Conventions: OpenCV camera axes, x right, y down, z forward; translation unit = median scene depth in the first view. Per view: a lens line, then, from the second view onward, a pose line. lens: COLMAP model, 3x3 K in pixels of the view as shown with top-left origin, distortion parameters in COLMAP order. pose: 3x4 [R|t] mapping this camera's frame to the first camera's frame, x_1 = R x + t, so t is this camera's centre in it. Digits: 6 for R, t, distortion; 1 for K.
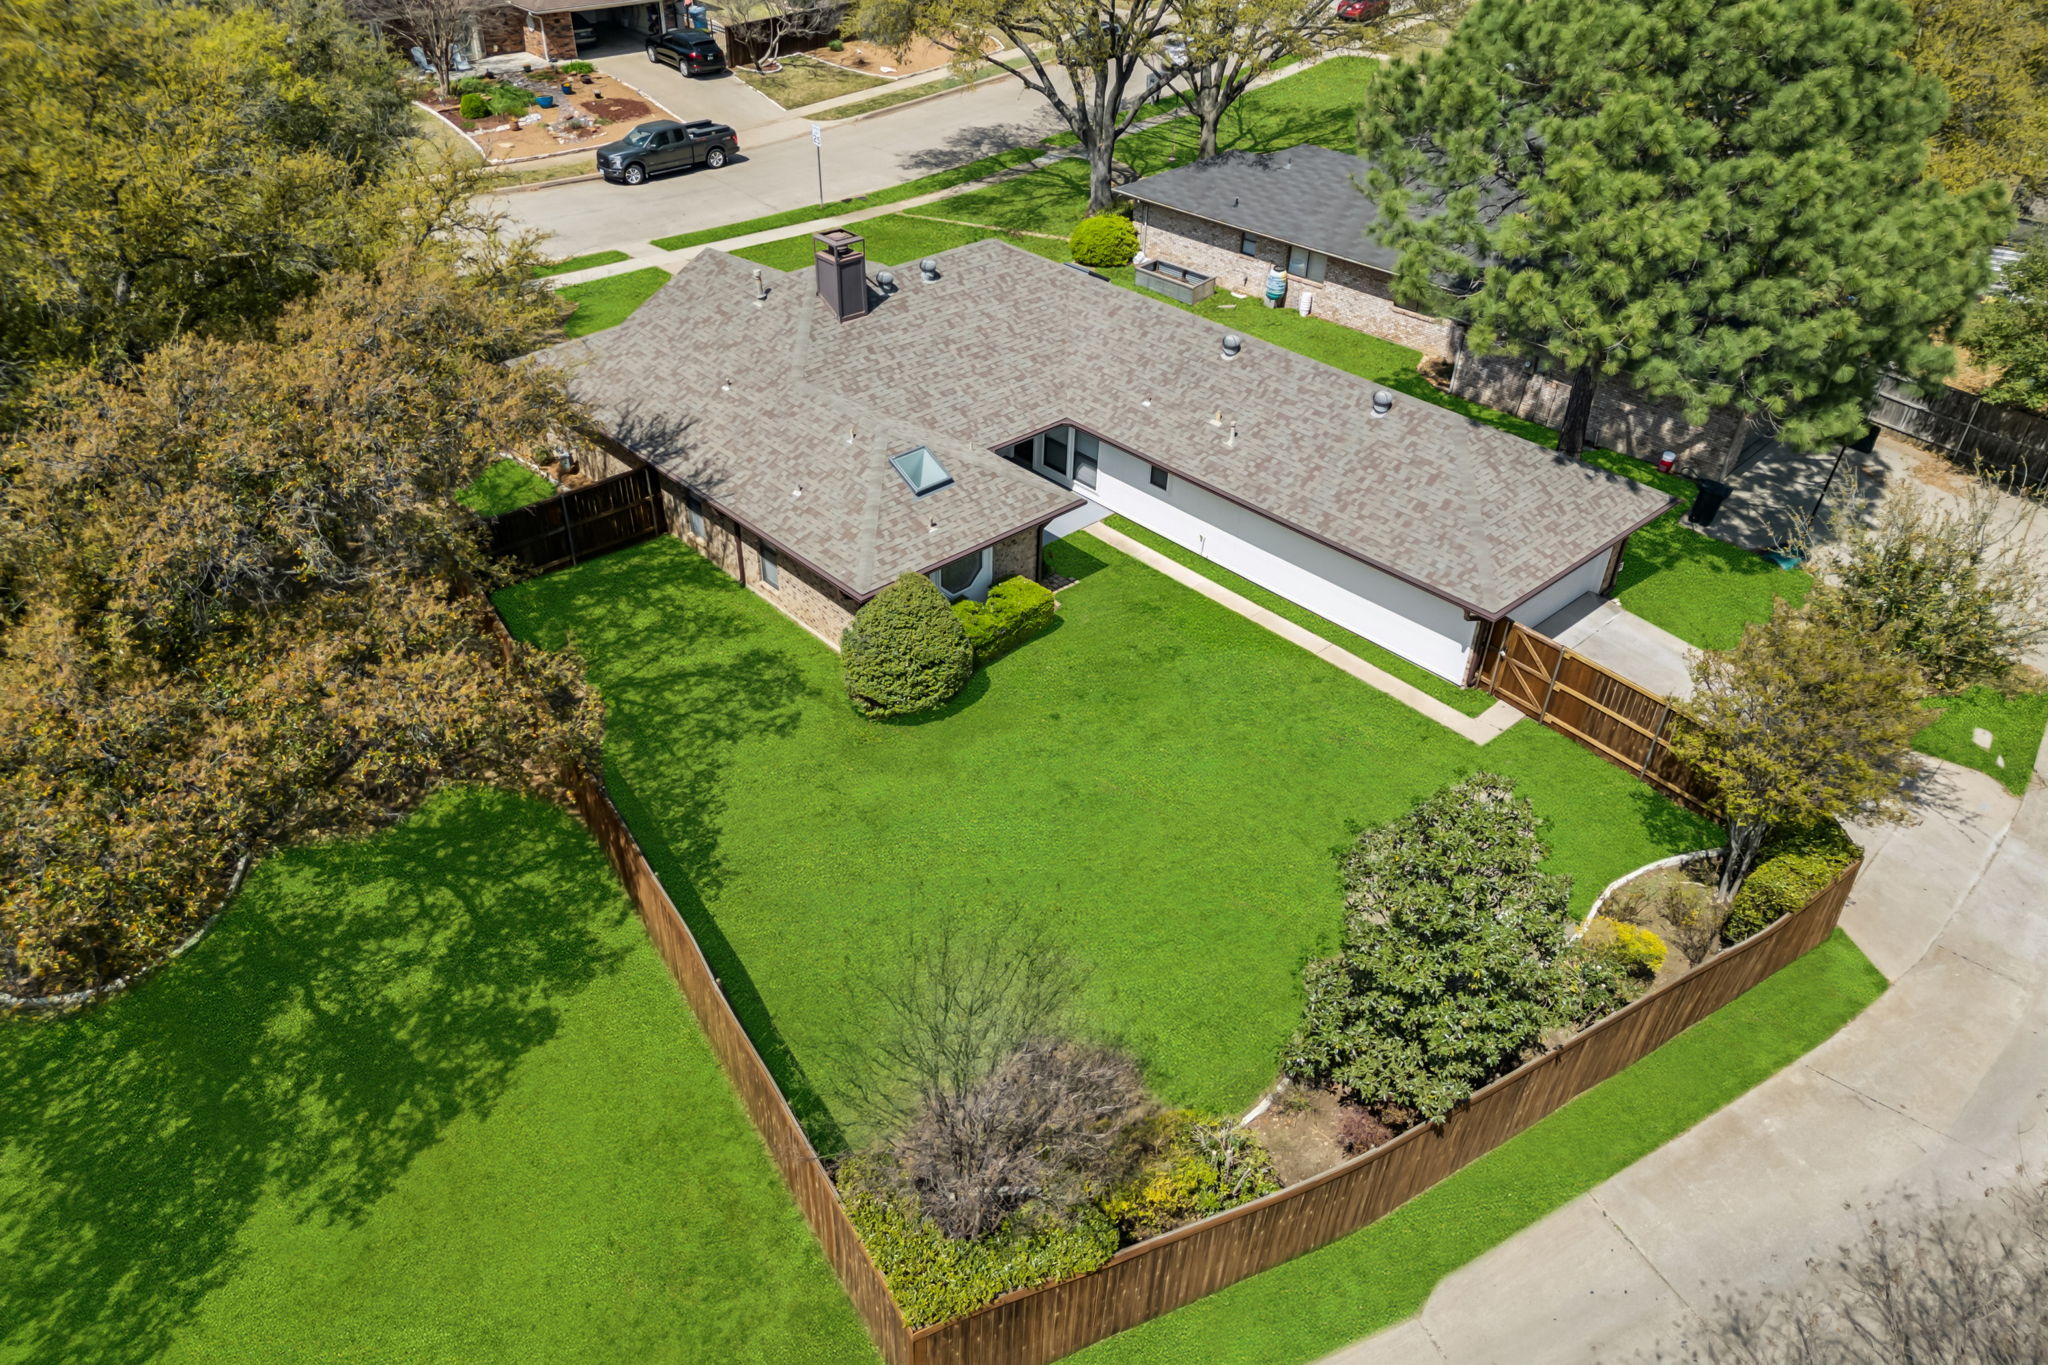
lens RADIAL K [[1220.1, 0, 1002.5], [0, 1220.1, 686.0], [0, 0, 1]] dist [-0.004091, -0.001519]
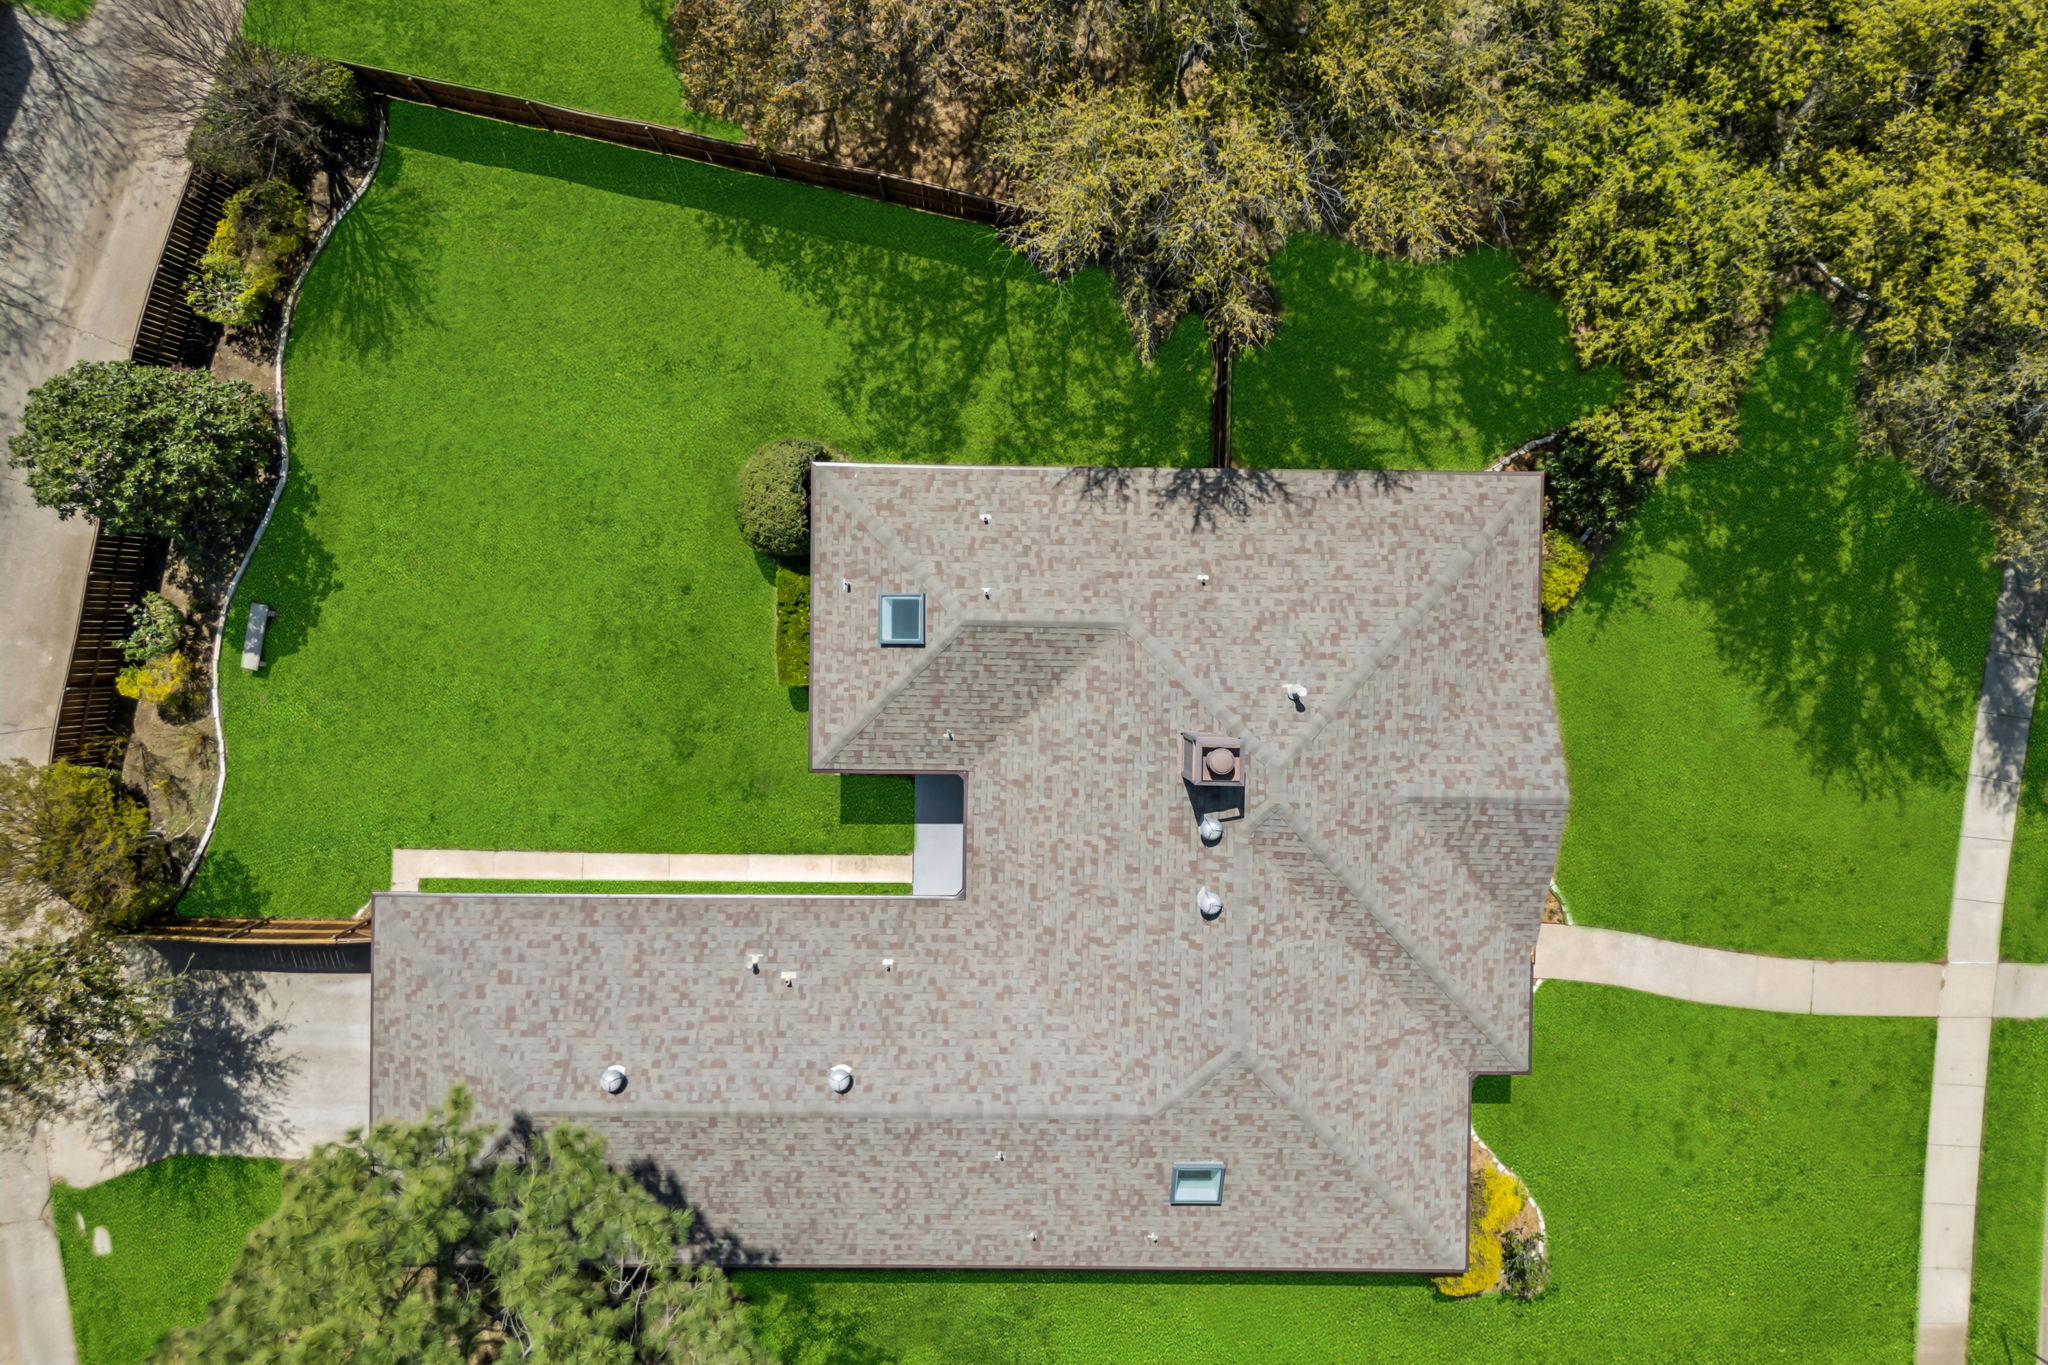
lens RADIAL K [[1220.1, 0, 1002.5], [0, 1220.1, 686.0], [0, 0, 1]] dist [-0.004091, -0.001519]
pose [[-0.693842, 0.719924, -0.017112, -0.064734], [-0.518200, -0.482644, 0.706062, -0.842568], [0.500051, 0.498763, 0.707944, 0.387053]]
